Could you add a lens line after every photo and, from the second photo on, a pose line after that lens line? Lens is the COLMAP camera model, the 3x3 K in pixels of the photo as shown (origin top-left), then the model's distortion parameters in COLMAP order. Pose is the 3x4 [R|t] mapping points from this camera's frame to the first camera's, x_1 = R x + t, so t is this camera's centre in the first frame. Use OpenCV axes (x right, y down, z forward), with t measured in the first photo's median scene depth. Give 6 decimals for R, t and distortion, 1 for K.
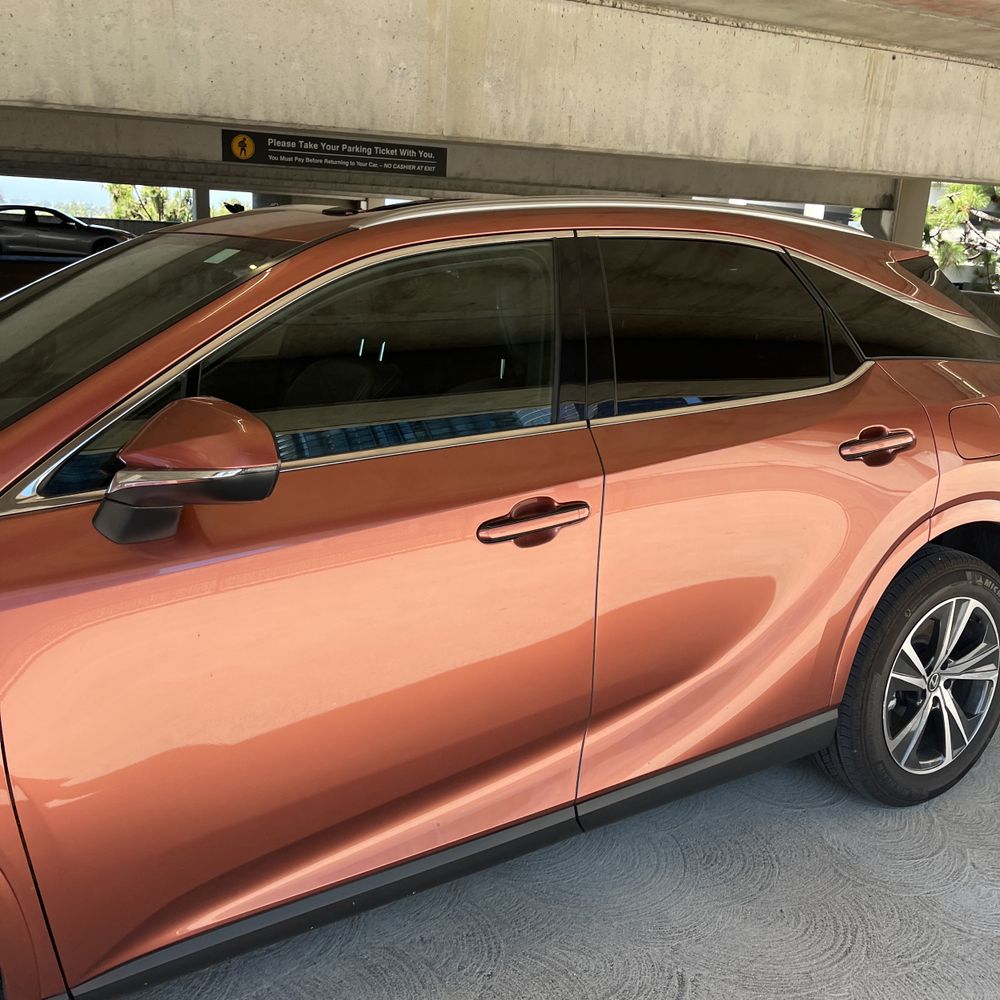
lens RADIAL K [[1012.8, 0, 500.0], [0, 1012.8, 500.0], [0, 0, 1]] dist [0.068286, -0.095874]
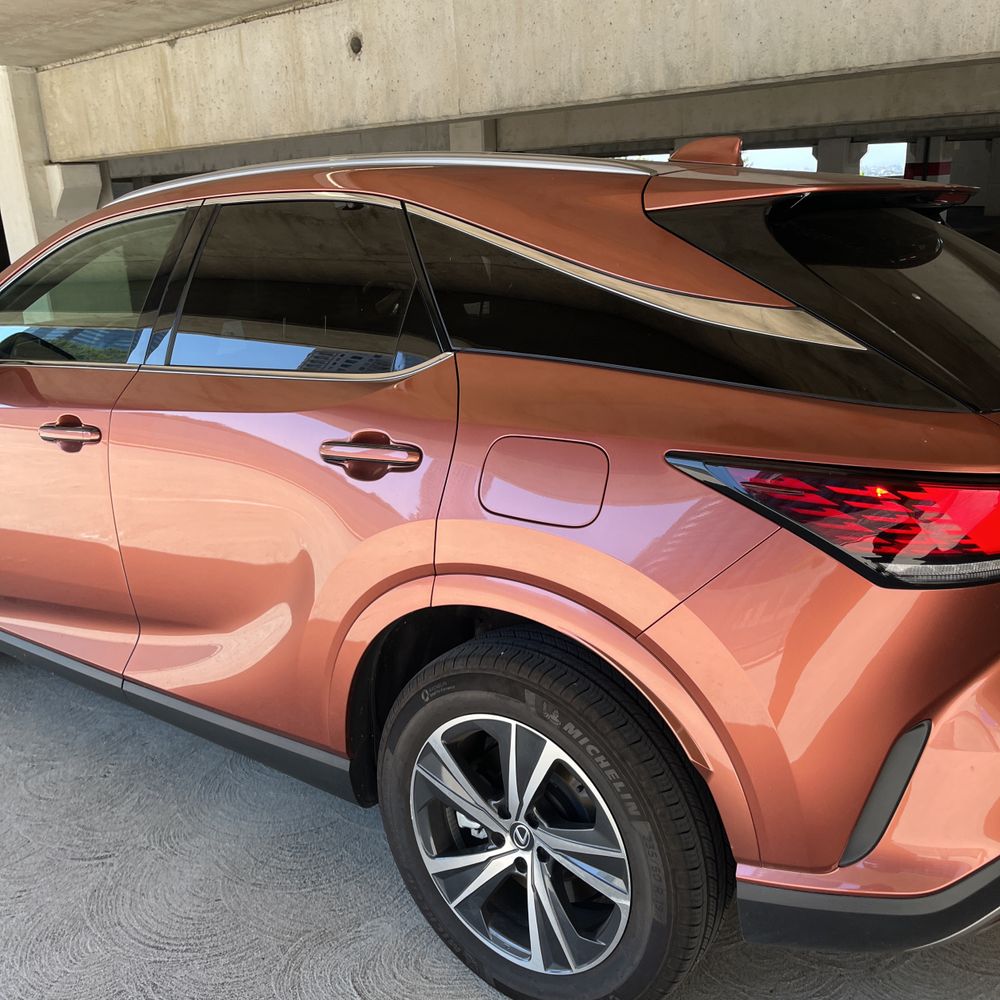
lens RADIAL K [[1012.8, 0, 500.0], [0, 1012.8, 500.0], [0, 0, 1]] dist [0.068286, -0.095874]
pose [[0.352091, 0.219323, -0.909906, 0.641359], [-0.192044, 0.968402, 0.159110, -0.093274], [0.916052, 0.118721, 0.383086, 0.456159]]
